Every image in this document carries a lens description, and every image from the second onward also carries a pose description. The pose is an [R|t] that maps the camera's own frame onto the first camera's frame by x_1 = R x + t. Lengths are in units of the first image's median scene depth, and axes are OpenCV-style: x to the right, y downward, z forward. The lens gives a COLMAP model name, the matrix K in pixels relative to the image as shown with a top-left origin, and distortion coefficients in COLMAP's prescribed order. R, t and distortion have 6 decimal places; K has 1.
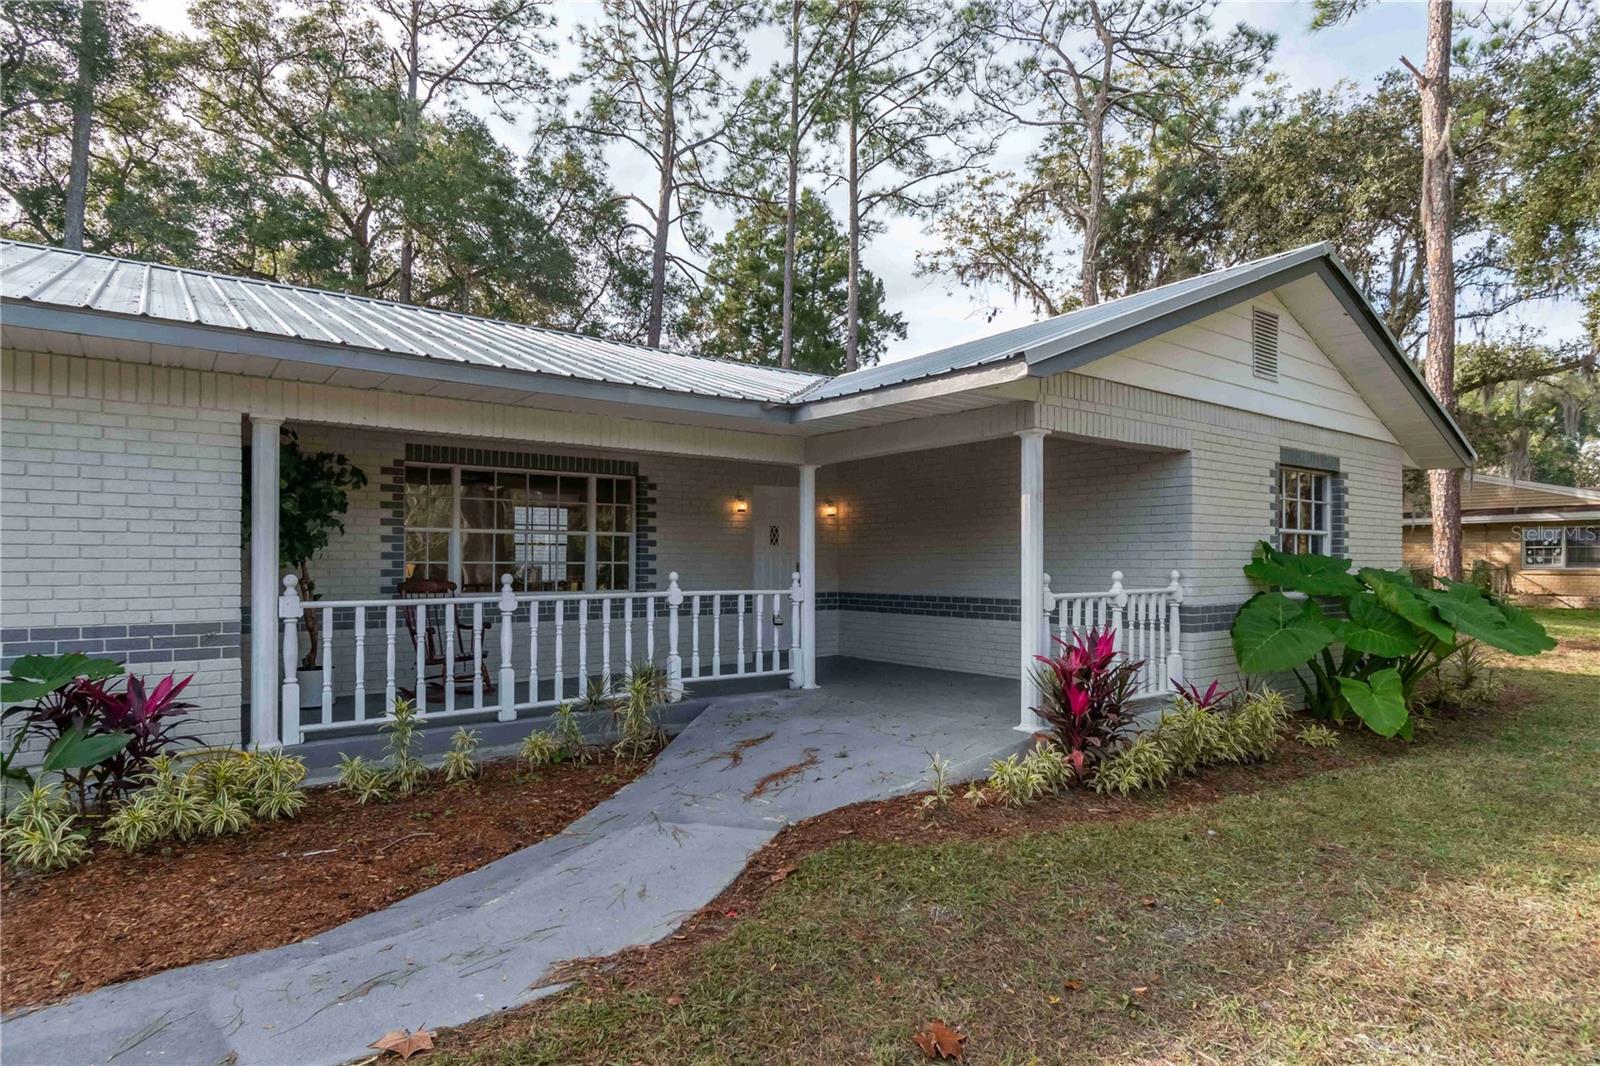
lens RADIAL K [[859.7, 0, 816.3], [0, 859.7, 562.5], [0, 0, 1]] dist [-0.002903, -0.004477]
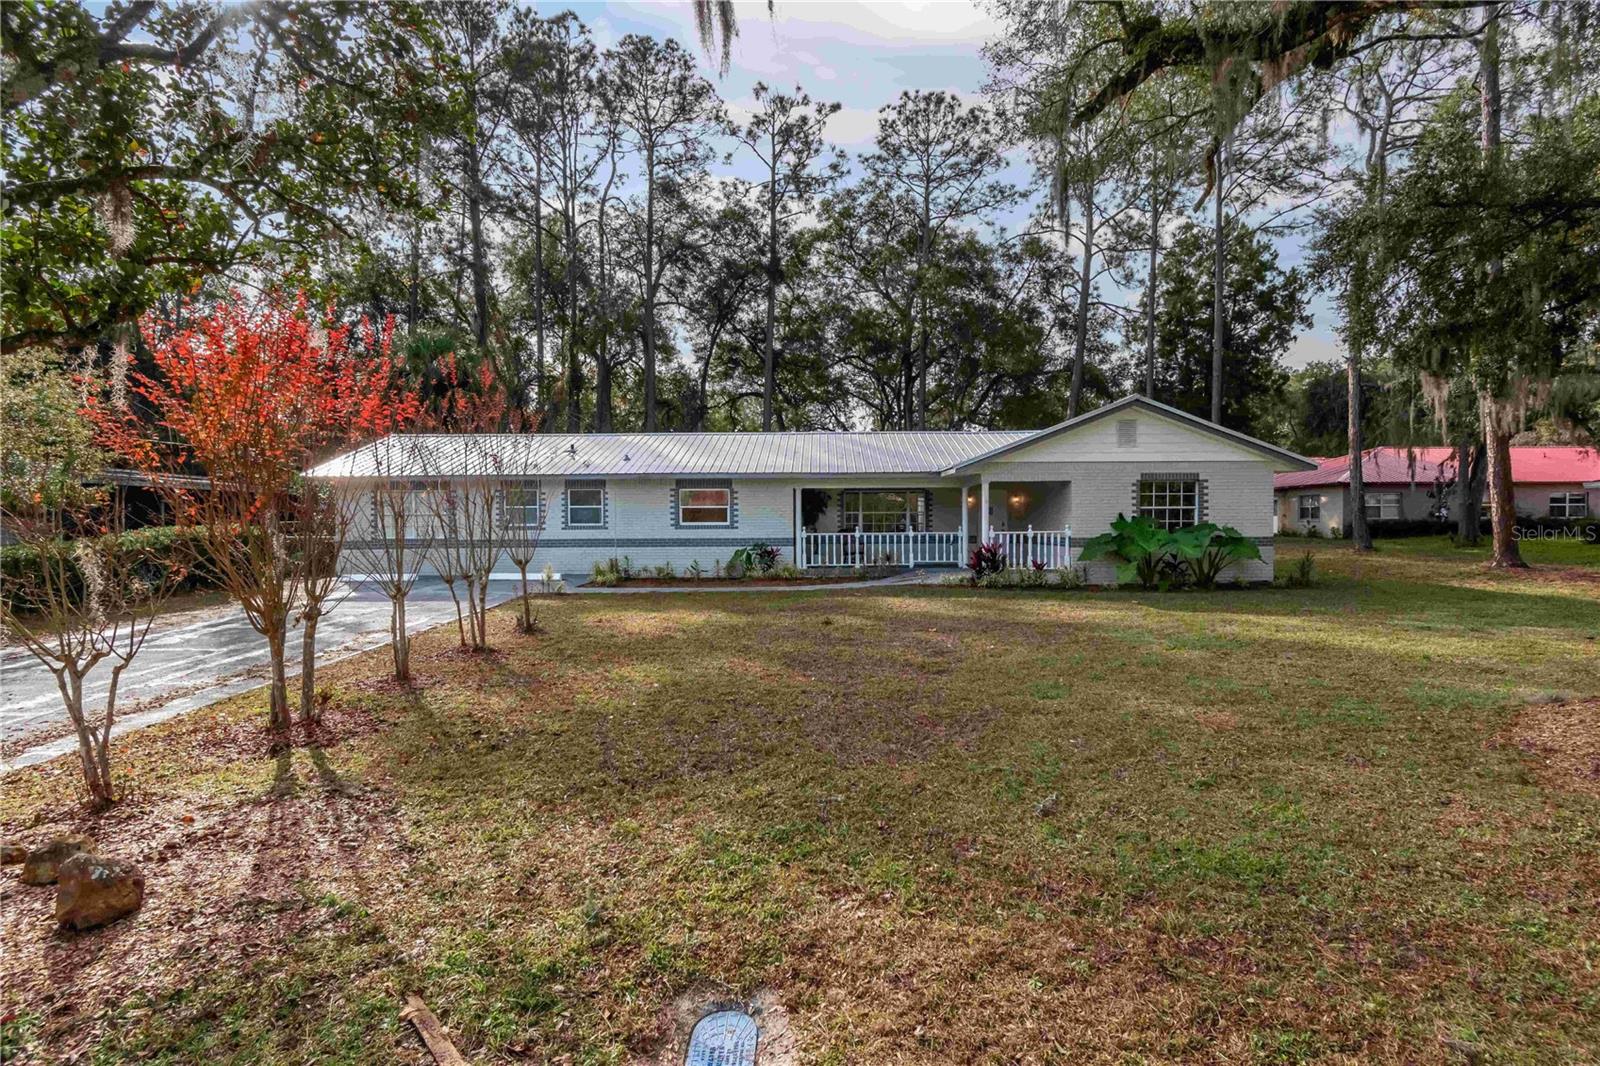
lens RADIAL K [[809.4, 0, 798.4], [0, 809.4, 531.8], [0, 0, 1]] dist [-0.001087, -0.000051]
pose [[0.773267, -0.000181, -0.634081, 0.466084], [0.006687, 0.999947, 0.007870, 0.002530], [0.634046, -0.010326, 0.773226, -0.512939]]
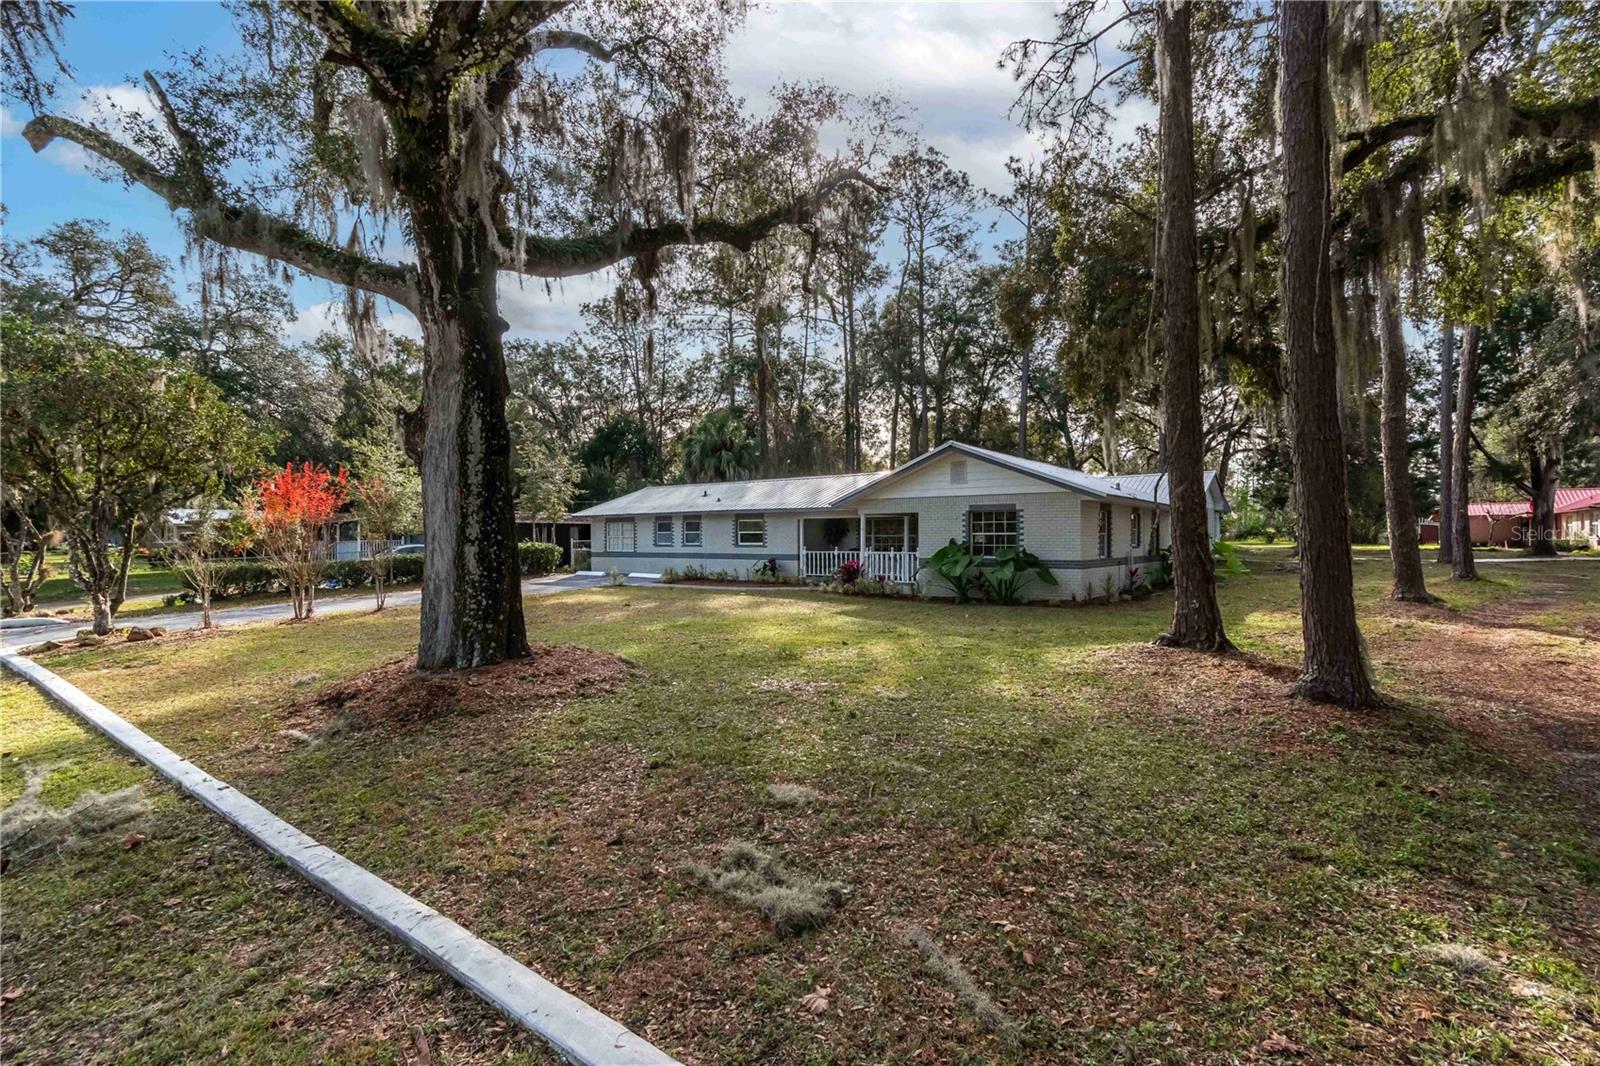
lens RADIAL K [[751.7, 0, 795.7], [0, 751.7, 533.6], [0, 0, 1]] dist [-0.000684, -0.000010]
pose [[0.246723, -0.008819, -0.969046, 1.071624], [0.002055, 0.999961, -0.008577, -0.006686], [0.969084, 0.000125, 0.246731, -0.068402]]
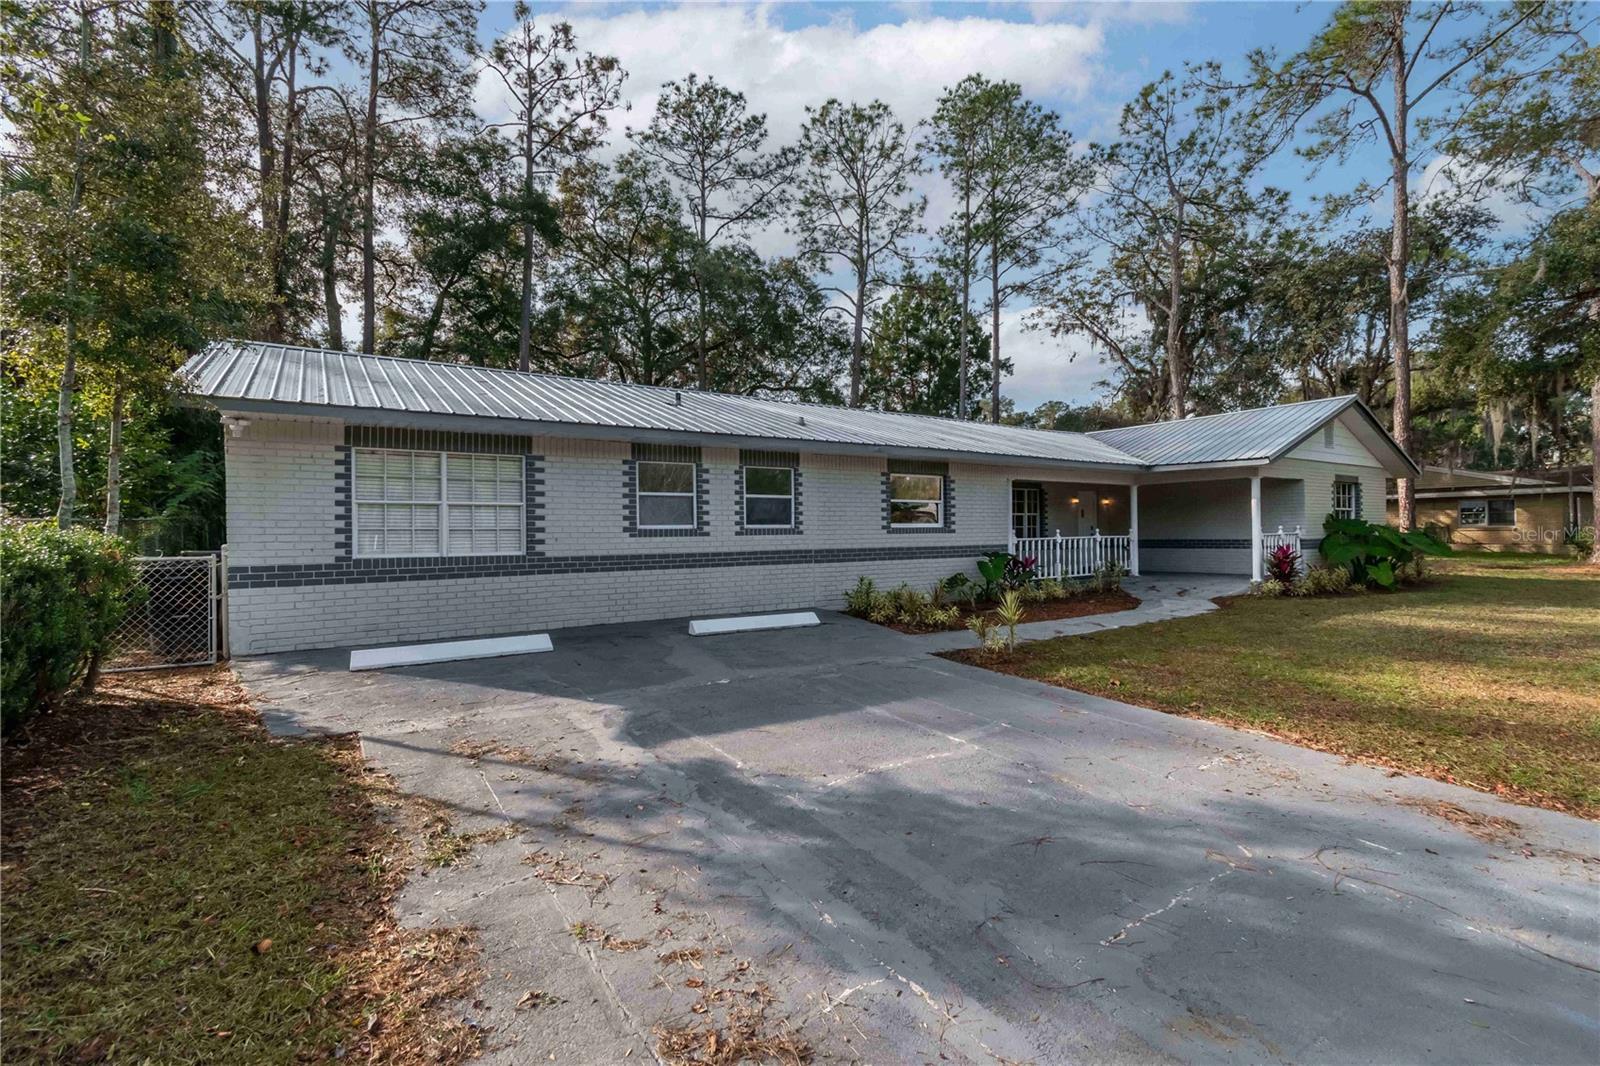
lens RADIAL K [[718.4, 0, 799.4], [0, 718.4, 533.9], [0, 0, 1]] dist [-0.004388, -0.000320]
pose [[0.997673, -0.011416, -0.067221, -0.317947], [0.011535, 0.999933, 0.001384, 0.004924], [0.067201, -0.002157, 0.997737, -0.426934]]
